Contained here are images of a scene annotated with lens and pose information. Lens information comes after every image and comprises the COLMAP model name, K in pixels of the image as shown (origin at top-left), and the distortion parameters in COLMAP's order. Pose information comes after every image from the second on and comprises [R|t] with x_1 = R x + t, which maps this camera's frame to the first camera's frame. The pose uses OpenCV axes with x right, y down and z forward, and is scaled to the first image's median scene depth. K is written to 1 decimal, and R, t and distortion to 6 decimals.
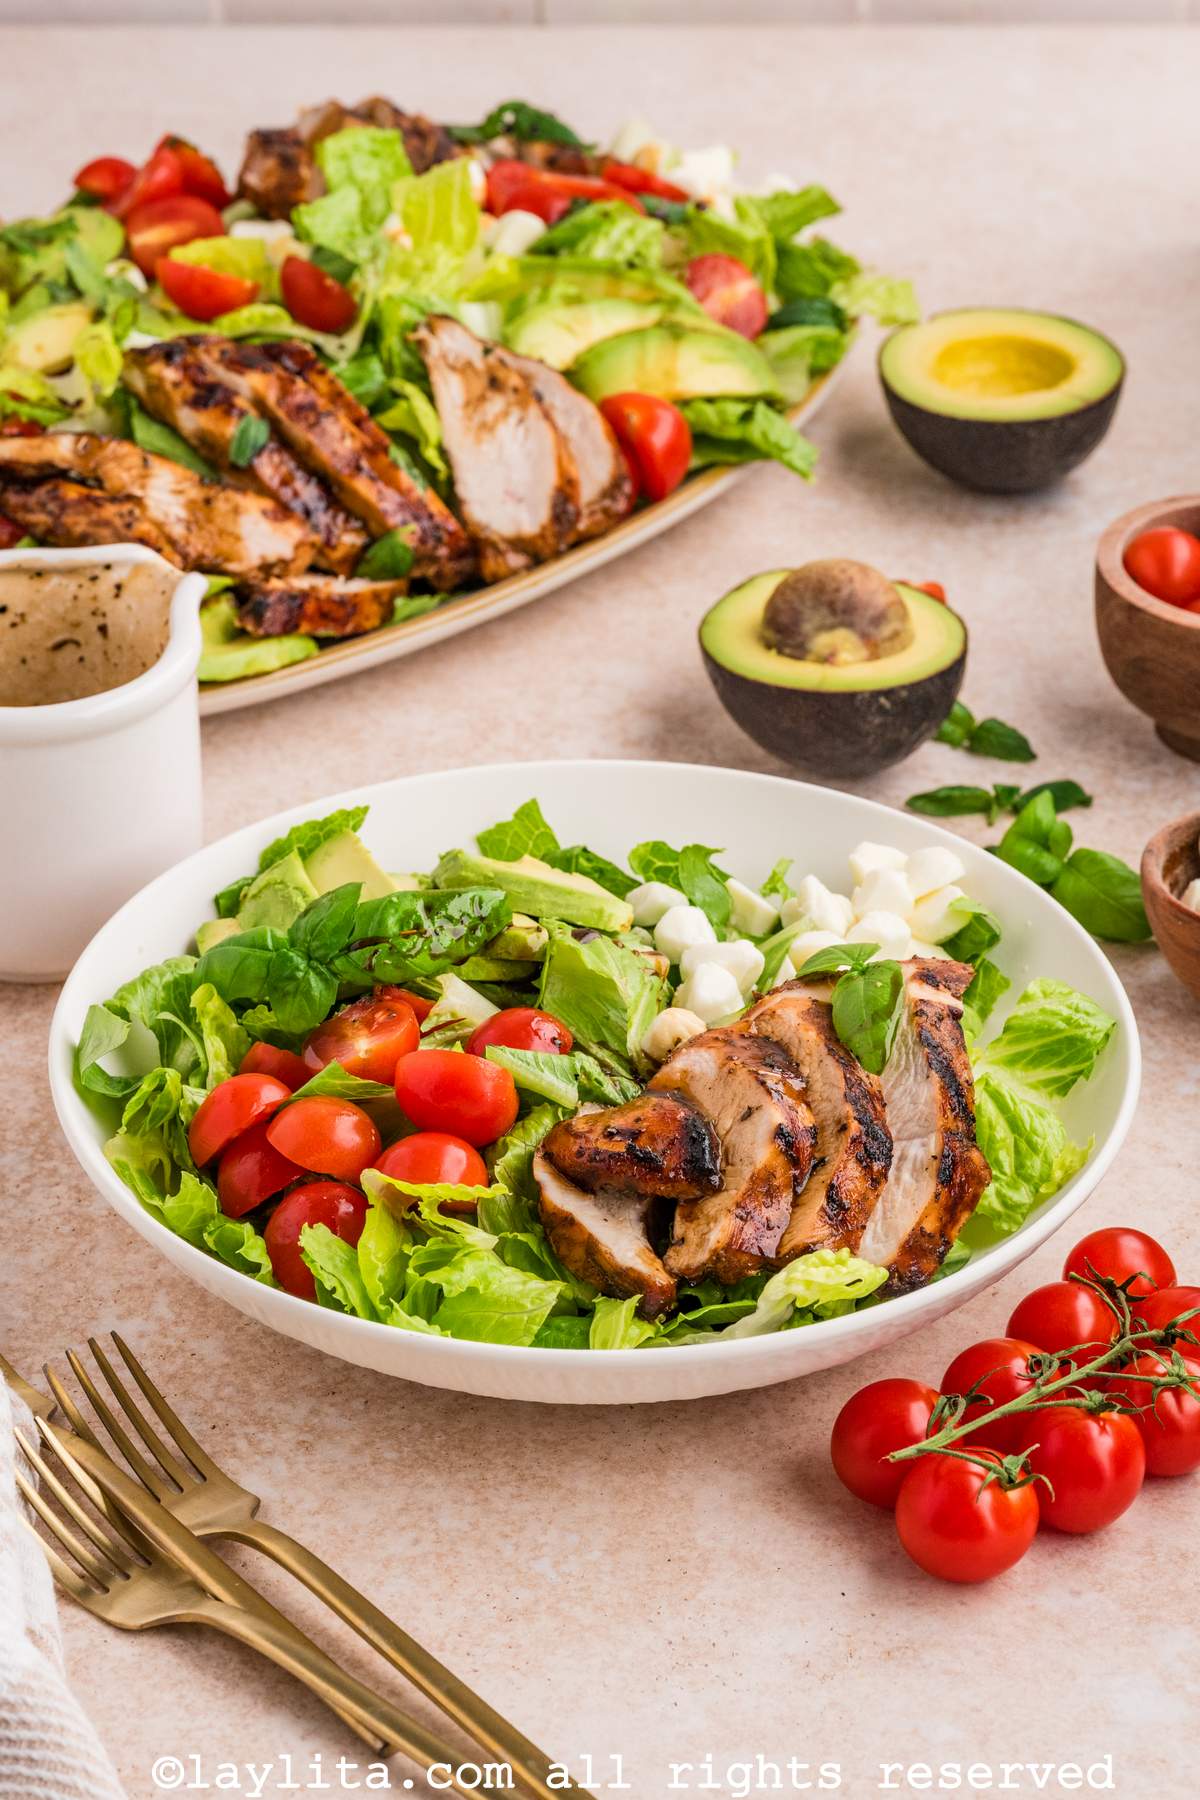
lens RADIAL K [[5950.1, 0, 600.0], [0, 5950.1, 900.0], [0, 0, 1]] dist [0.096807, -1.062797]
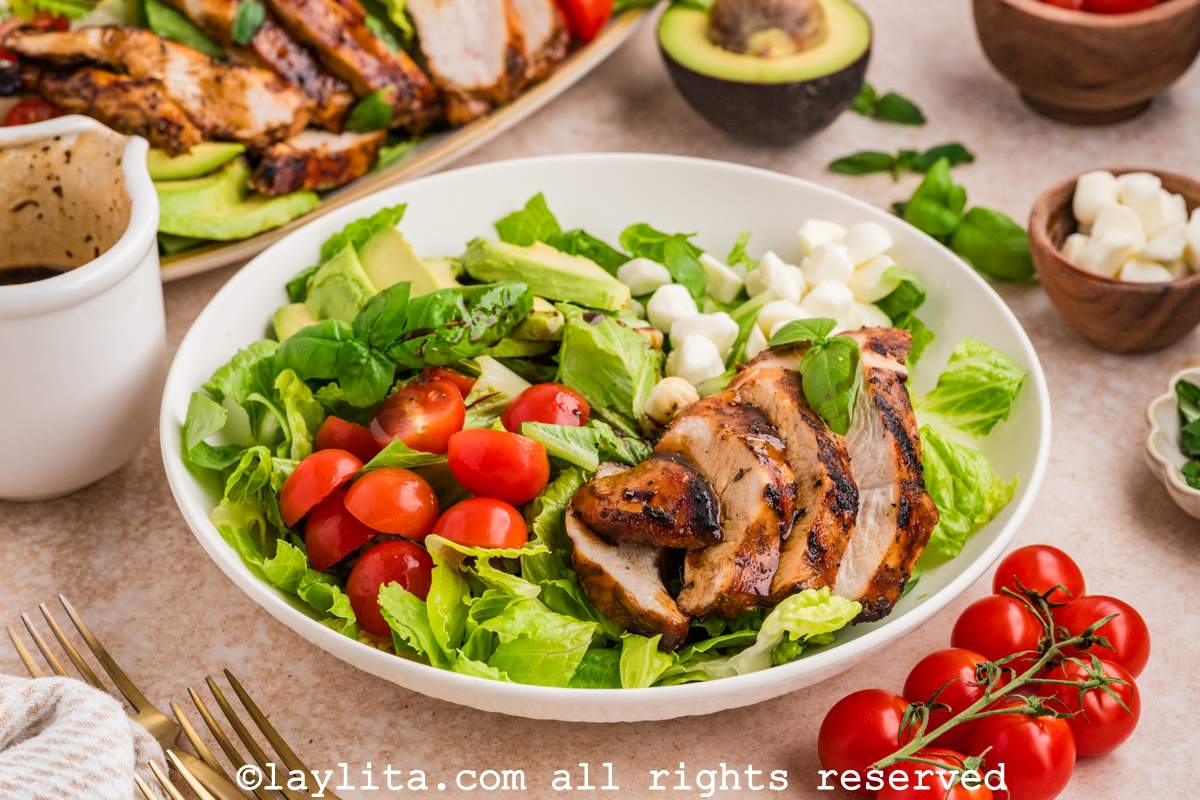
lens RADIAL K [[3966.8, 0, 600.0], [0, 3966.8, 400.0], [0, 0, 1]] dist [0.096807, -1.062797]
pose [[0.998811, -0.035555, 0.033345, -0.029882], [0.031968, 0.994214, 0.102549, -0.062550], [-0.036798, -0.101361, 0.994169, 0.190920]]
